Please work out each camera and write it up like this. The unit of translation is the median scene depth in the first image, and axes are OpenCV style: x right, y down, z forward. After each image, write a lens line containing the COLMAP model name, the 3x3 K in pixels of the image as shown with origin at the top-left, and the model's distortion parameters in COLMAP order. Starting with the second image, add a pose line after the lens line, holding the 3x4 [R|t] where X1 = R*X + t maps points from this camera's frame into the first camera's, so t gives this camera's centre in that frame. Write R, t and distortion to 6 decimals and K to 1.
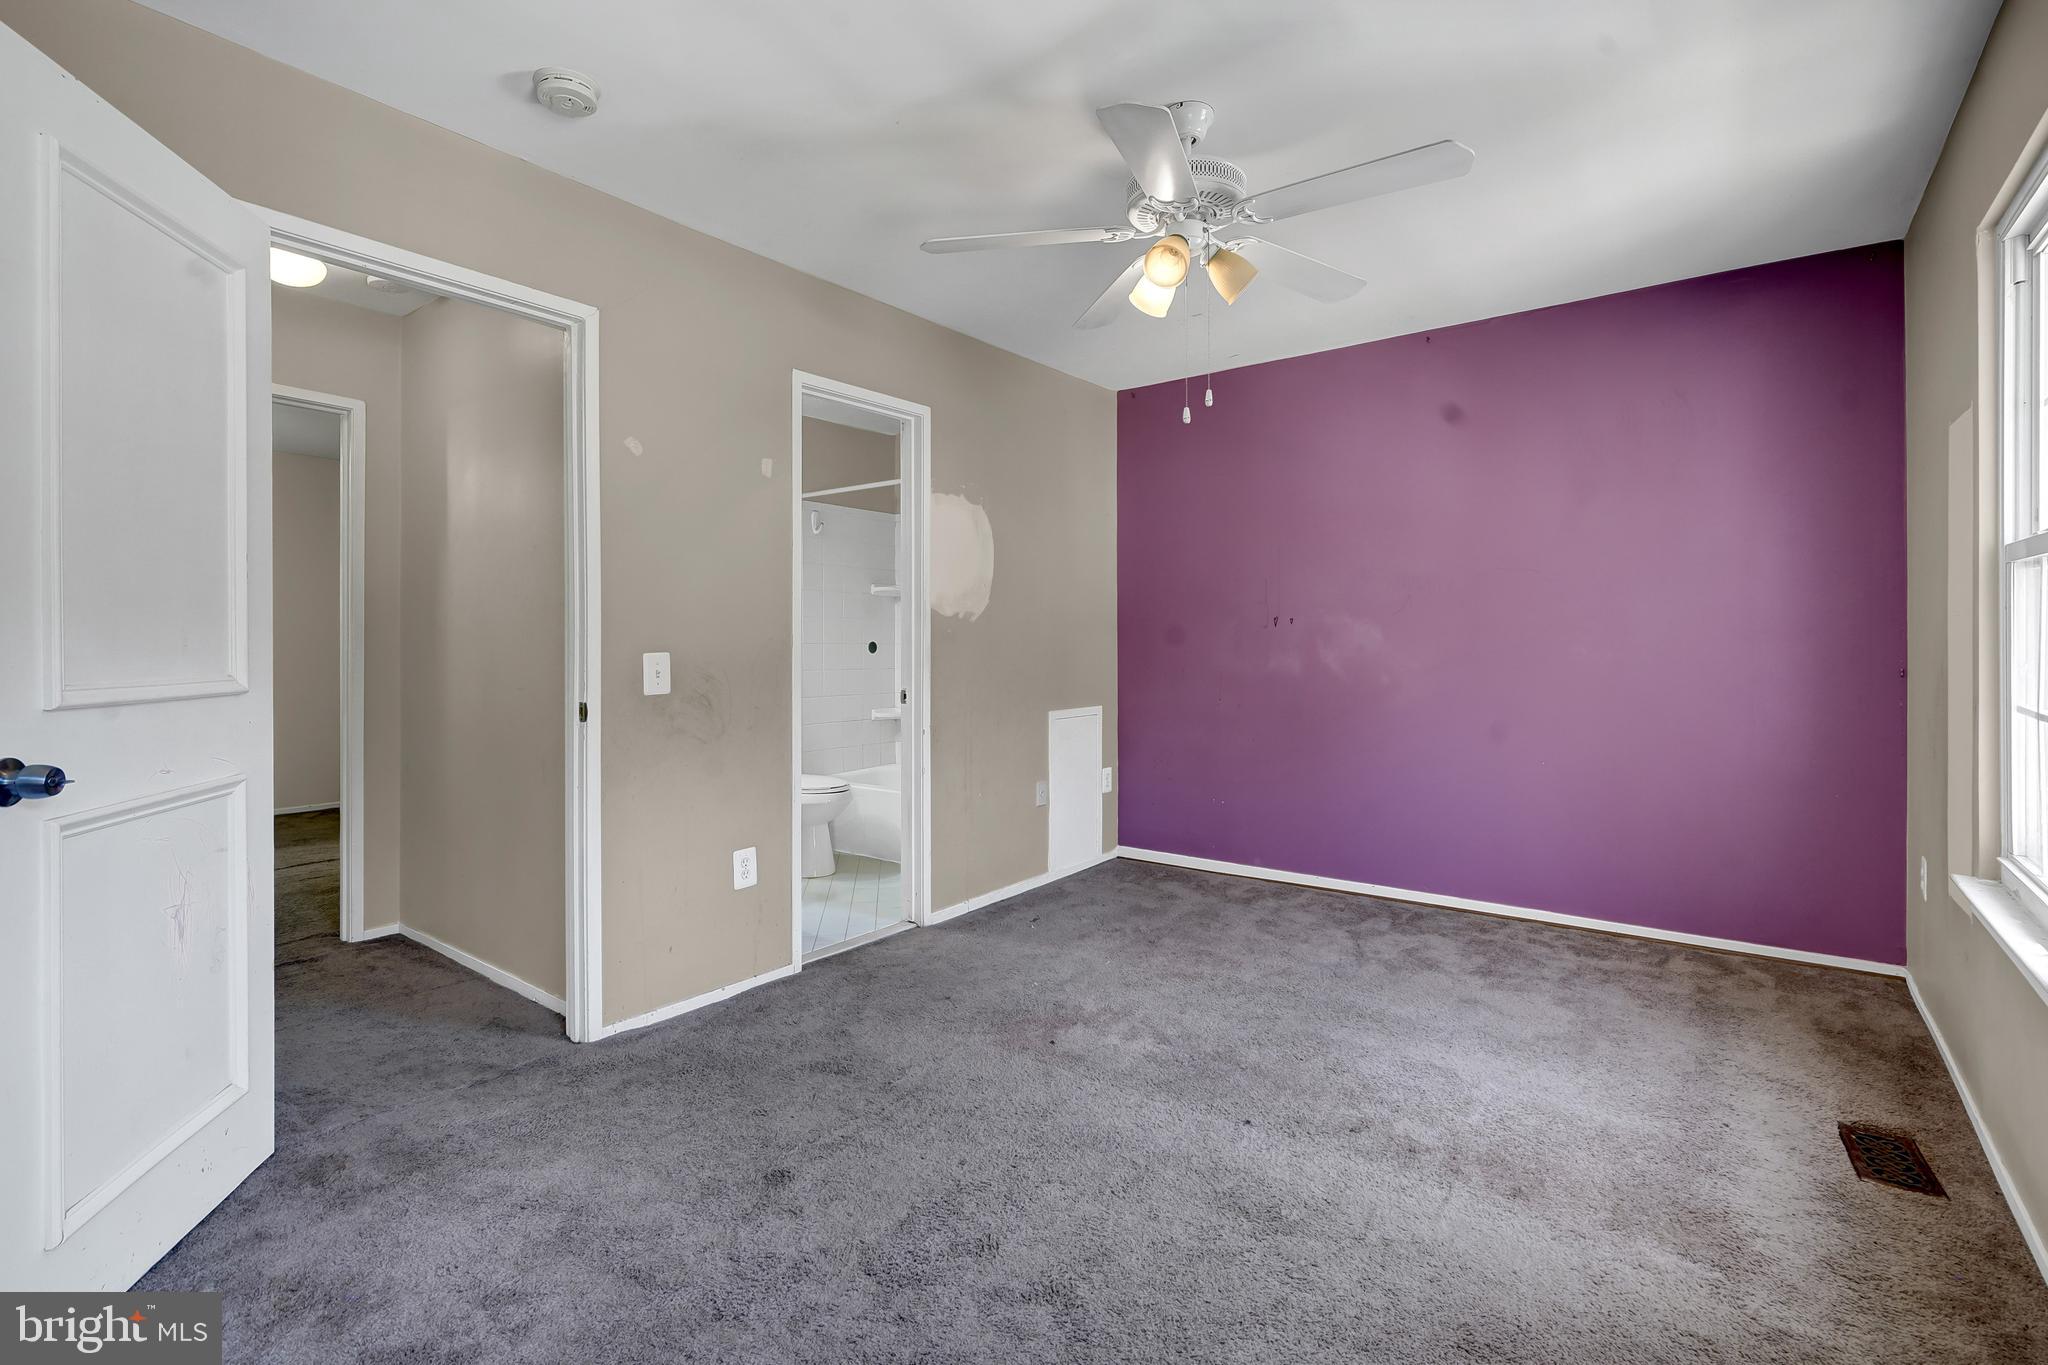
lens RADIAL K [[940.6, 0, 1015.2], [0, 940.6, 636.2], [0, 0, 1]] dist [-0.001551, 0.000142]
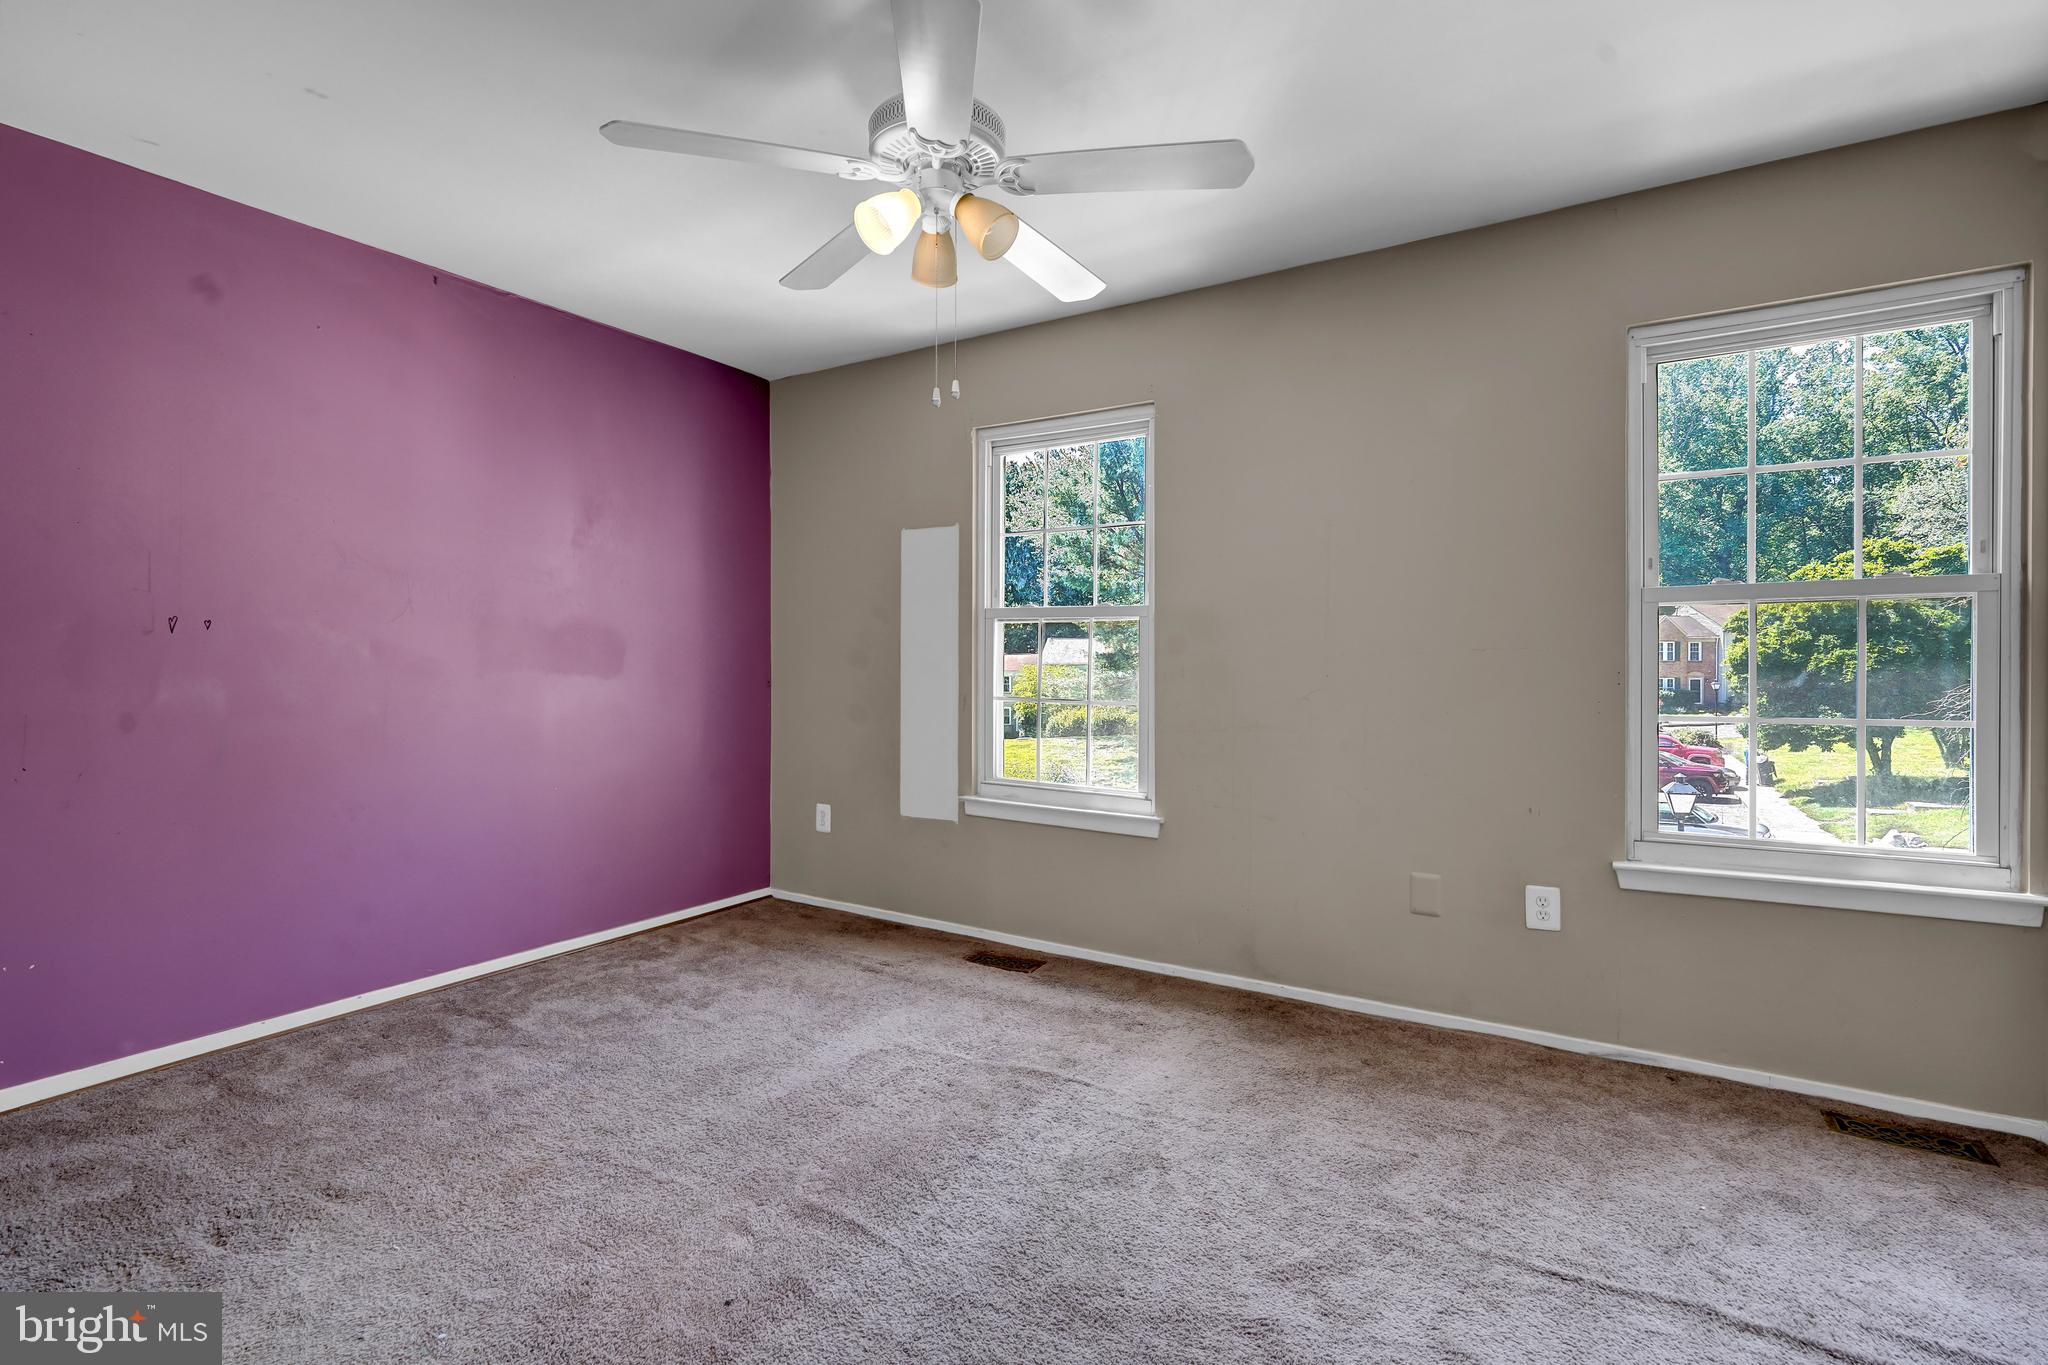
lens RADIAL K [[937.9, 0, 1033.1], [0, 937.9, 665.4], [0, 0, 1]] dist [-0.001996, 0.000669]
pose [[-0.092957, -0.001485, 0.995669, -0.548572], [-0.004526, 0.999989, 0.001069, 0.010343], [-0.995660, -0.004407, -0.092963, 0.788397]]
